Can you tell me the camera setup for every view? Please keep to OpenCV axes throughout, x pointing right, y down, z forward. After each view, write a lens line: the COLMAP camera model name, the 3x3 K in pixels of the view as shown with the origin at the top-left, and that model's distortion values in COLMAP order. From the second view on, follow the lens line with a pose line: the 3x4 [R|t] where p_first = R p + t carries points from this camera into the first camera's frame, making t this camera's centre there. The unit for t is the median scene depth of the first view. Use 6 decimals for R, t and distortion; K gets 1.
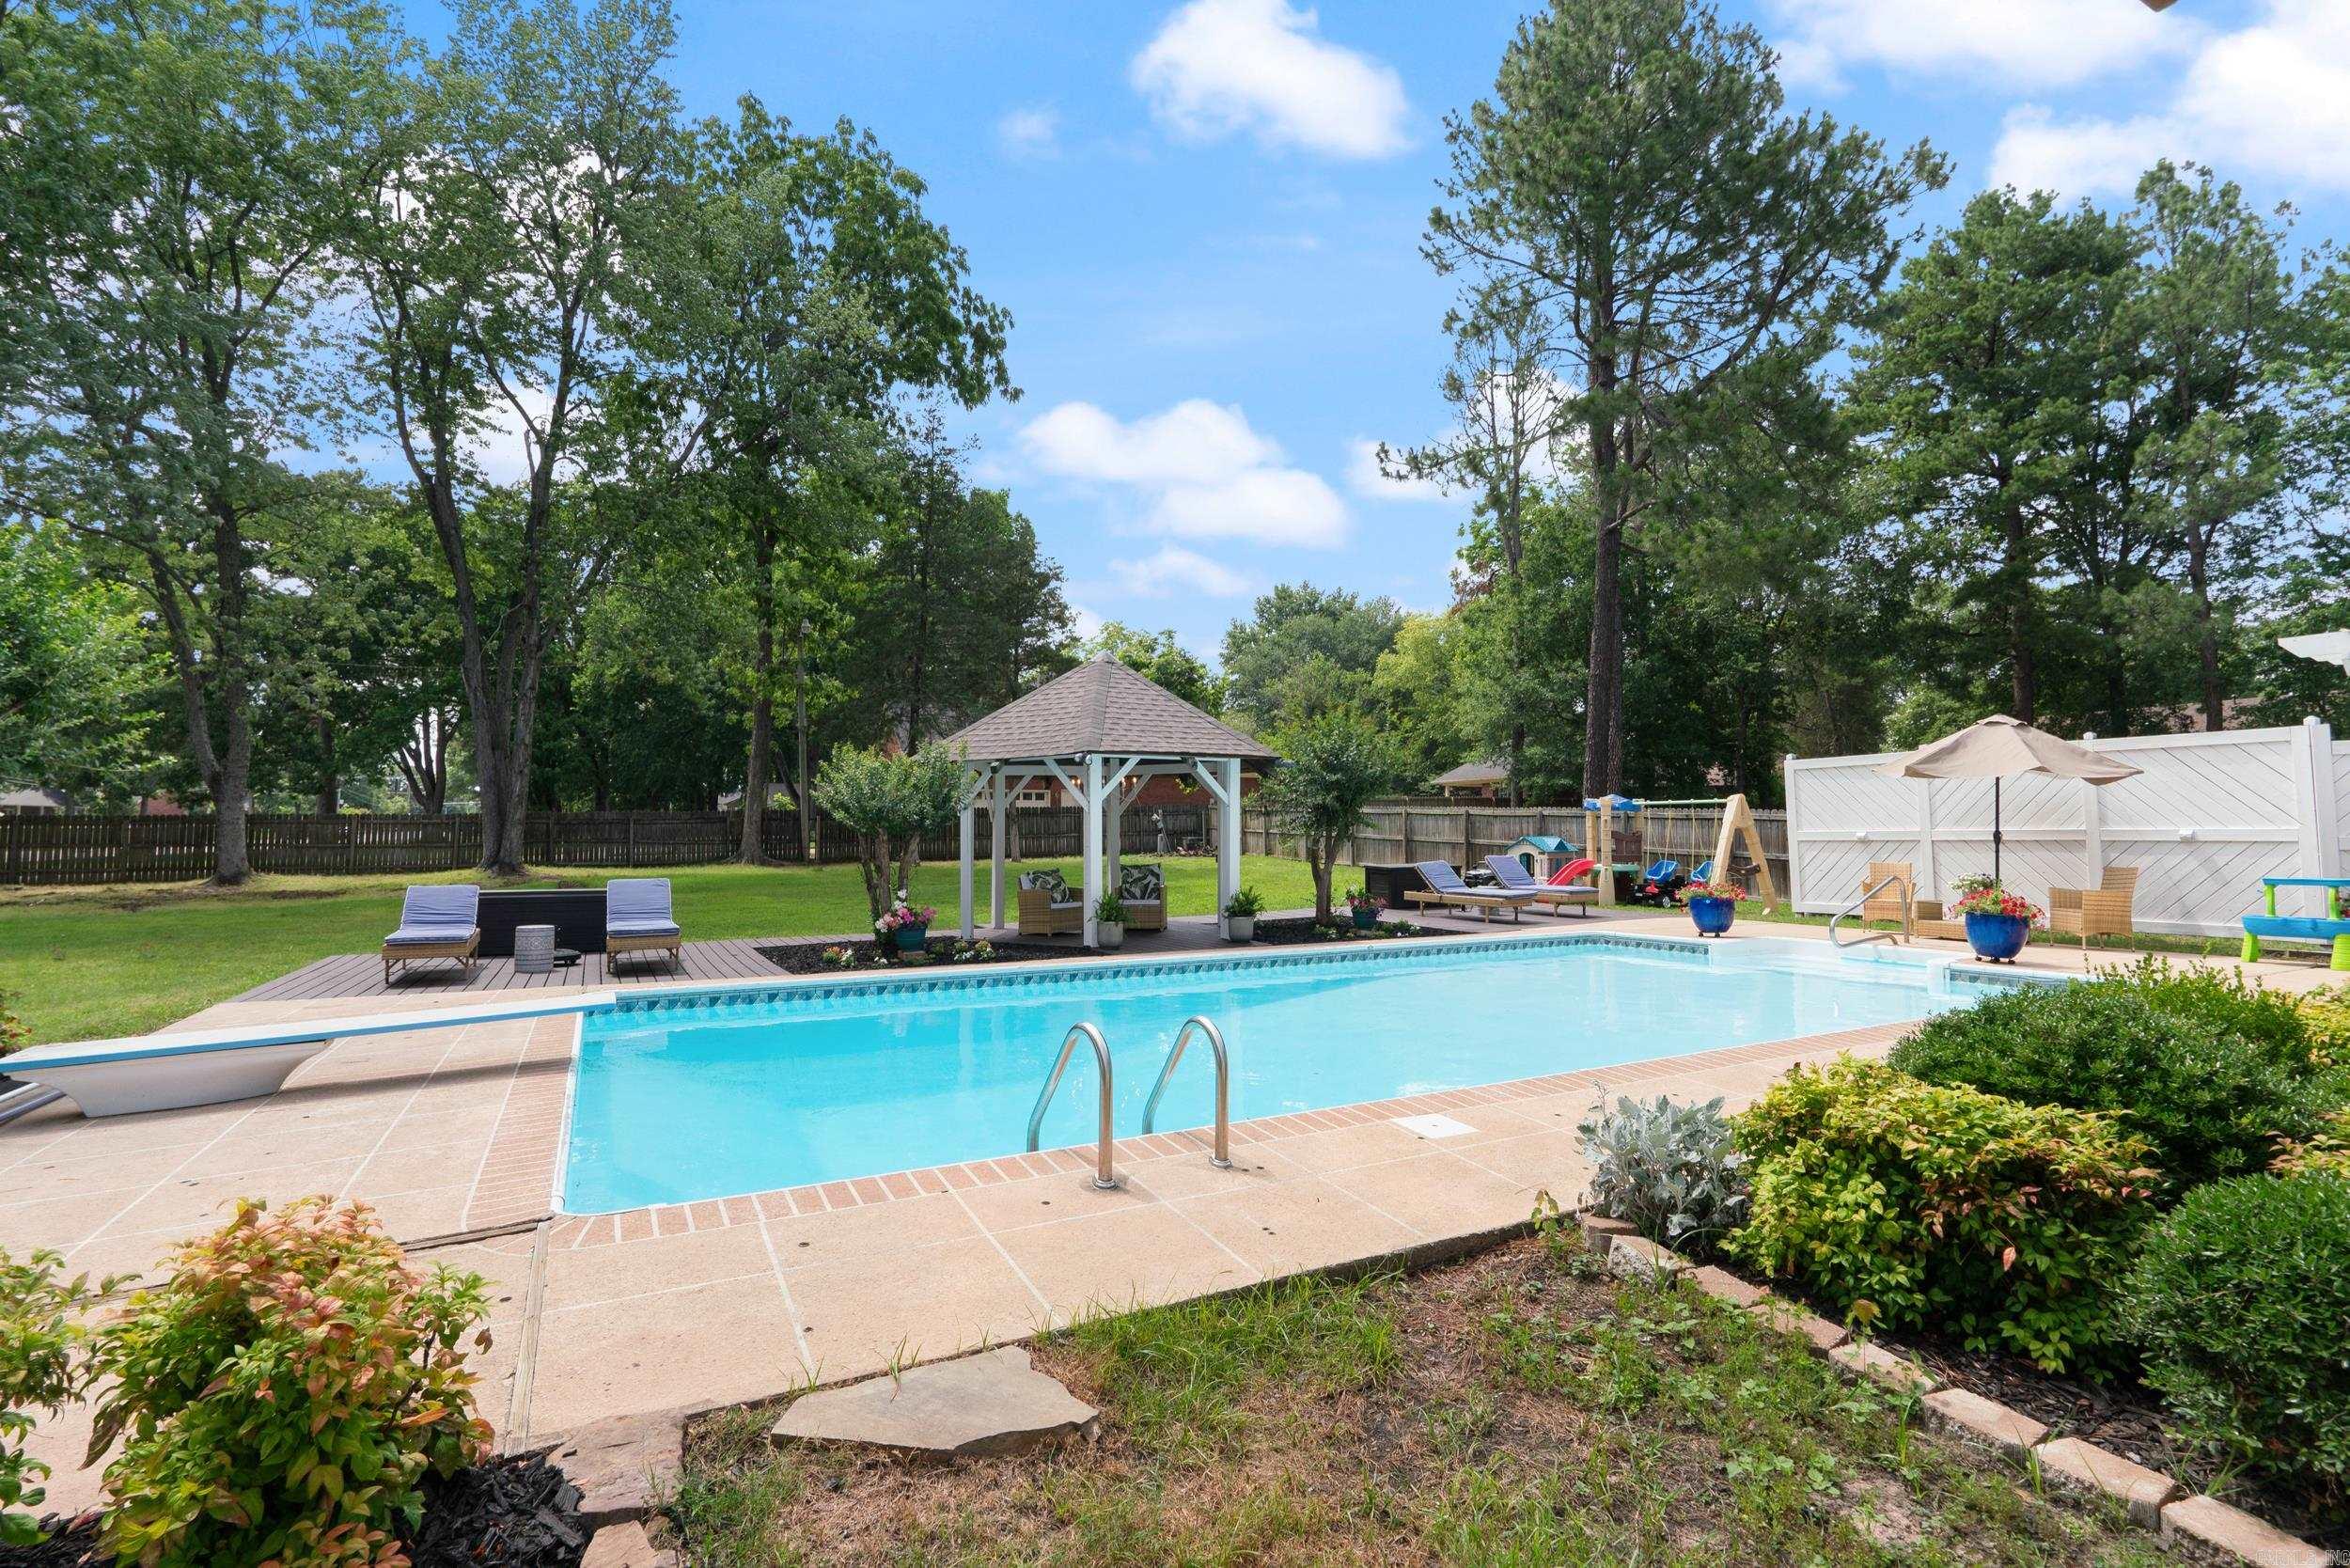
lens RADIAL K [[1099.6, 0, 1163.5], [0, 1099.6, 777.7], [0, 0, 1]] dist [-0.007547, 0.001279]
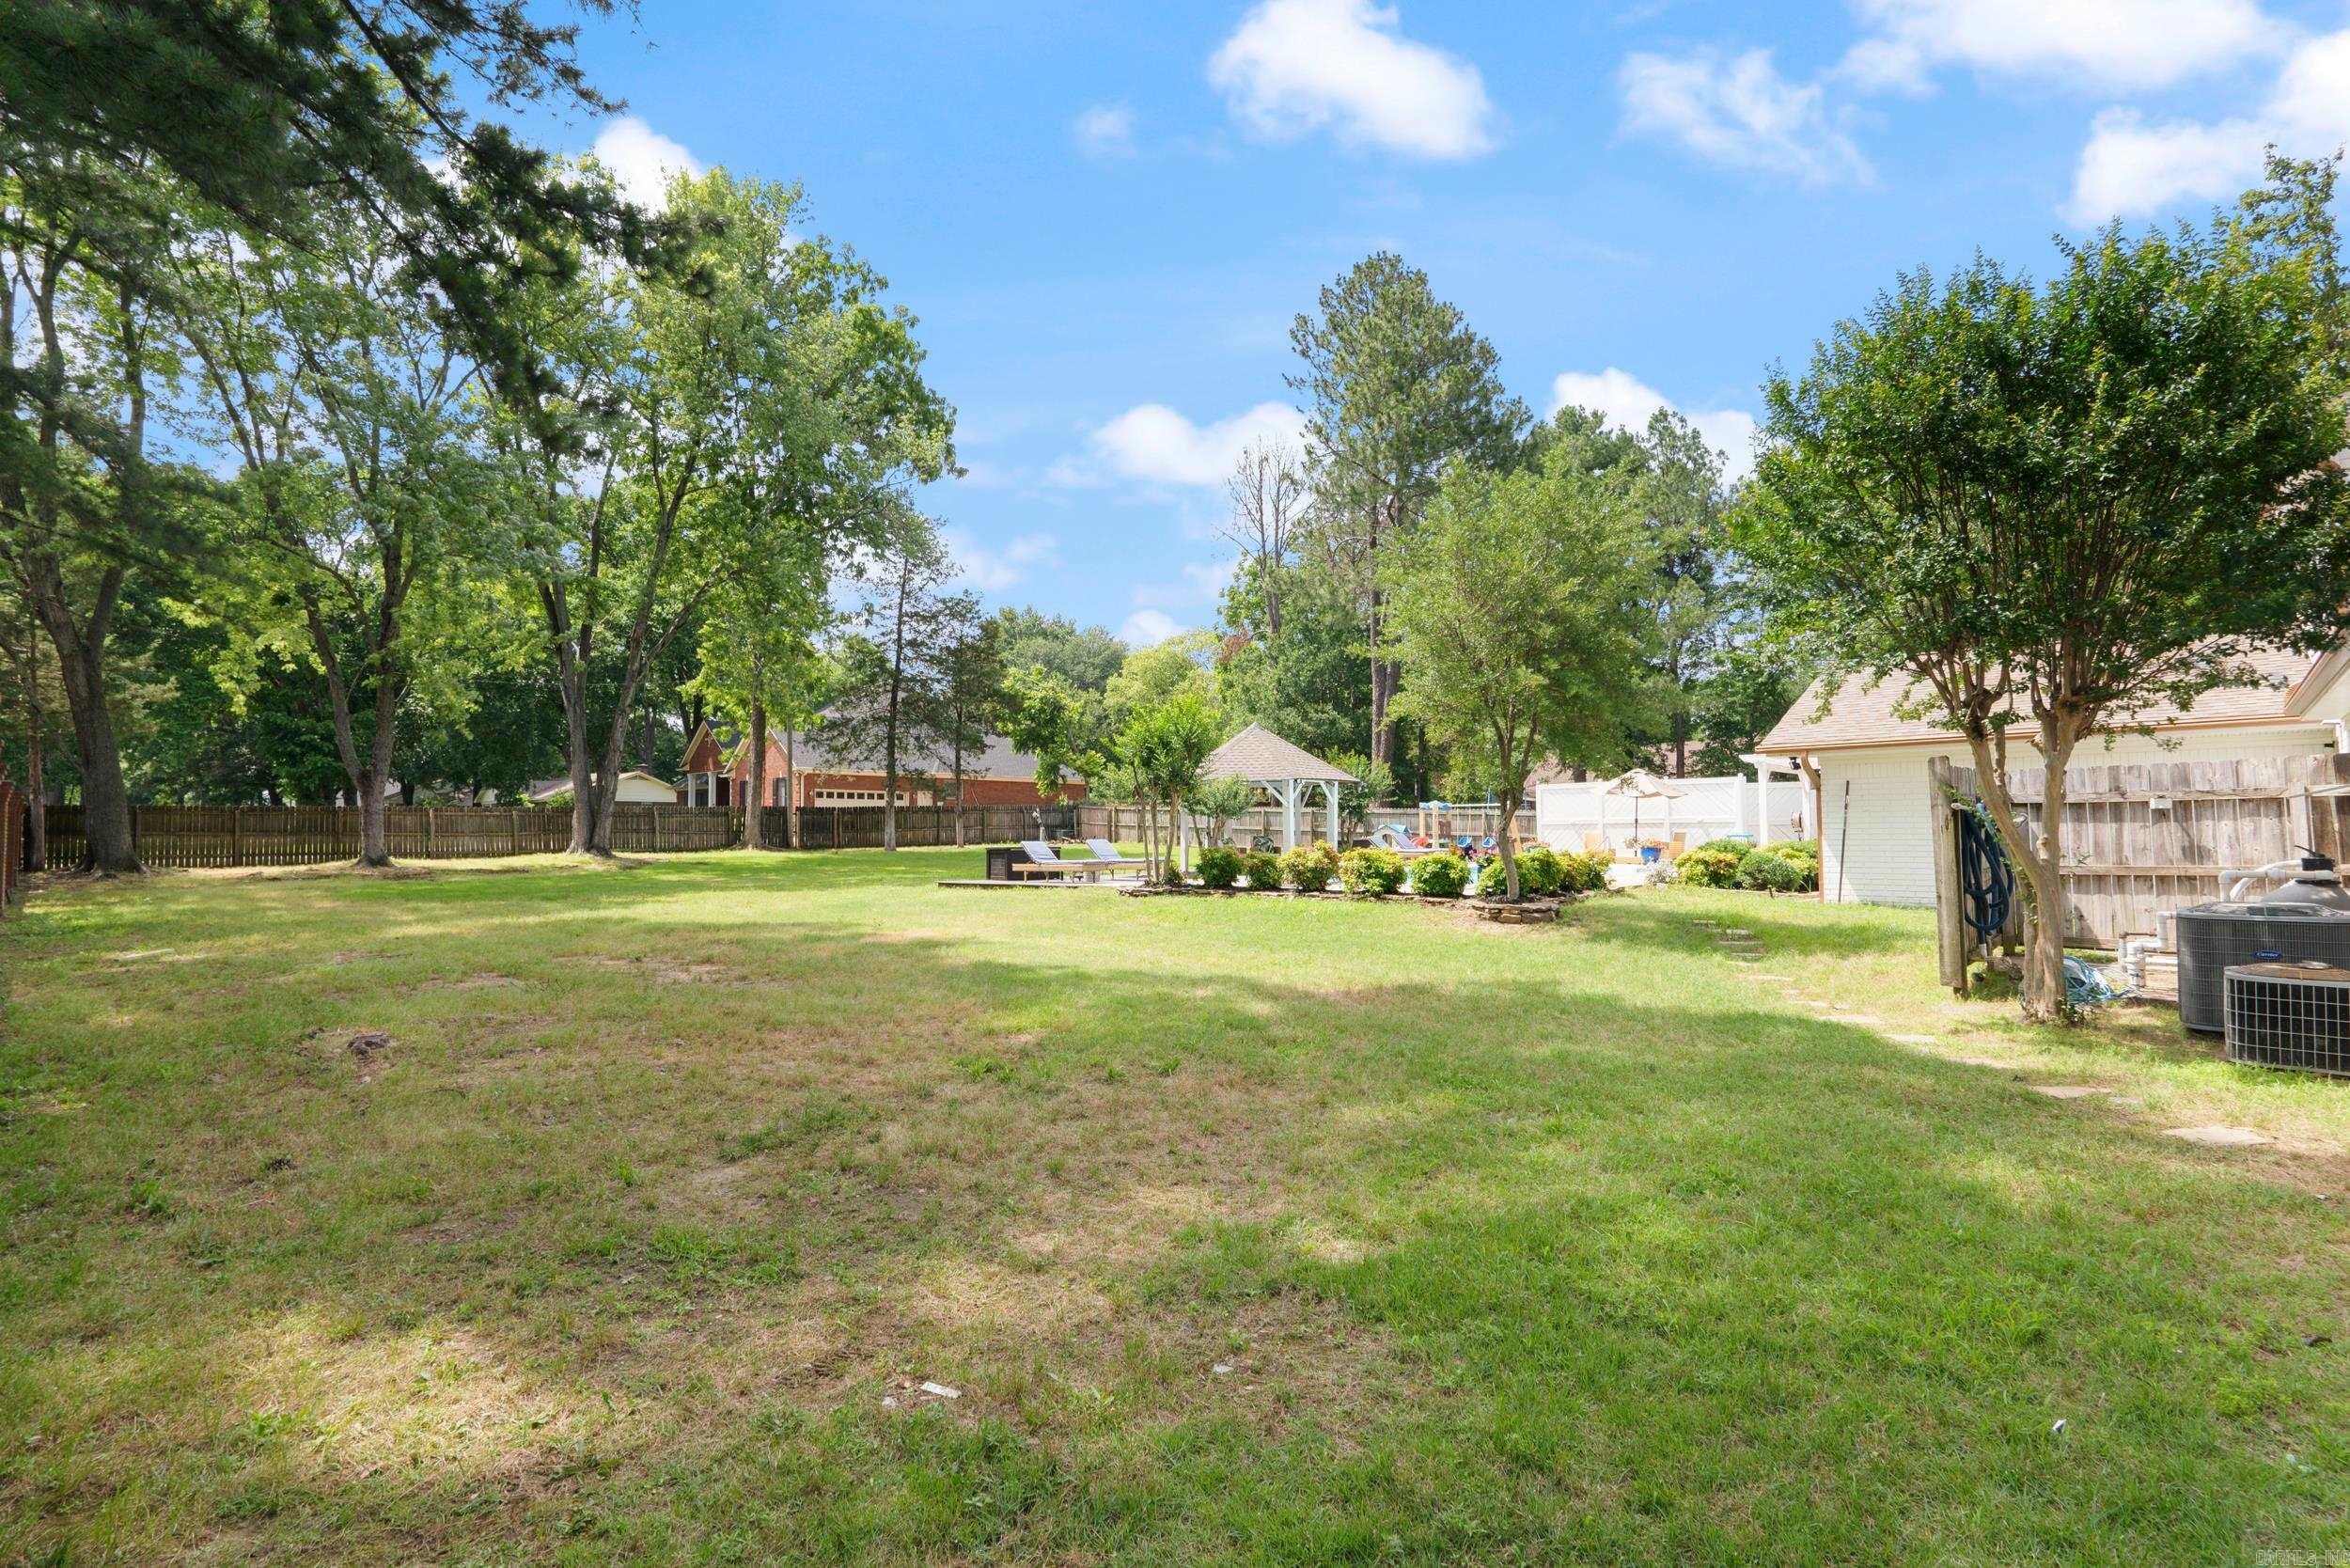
lens RADIAL K [[1099.6, 0, 1188.3], [0, 1099.6, 784.9], [0, 0, 1]] dist [-0.007547, 0.001279]
pose [[0.934659, 0.015771, 0.355196, -0.628247], [-0.017529, 0.999845, 0.001731, -0.007586], [-0.355113, -0.007844, 0.934790, -0.554020]]
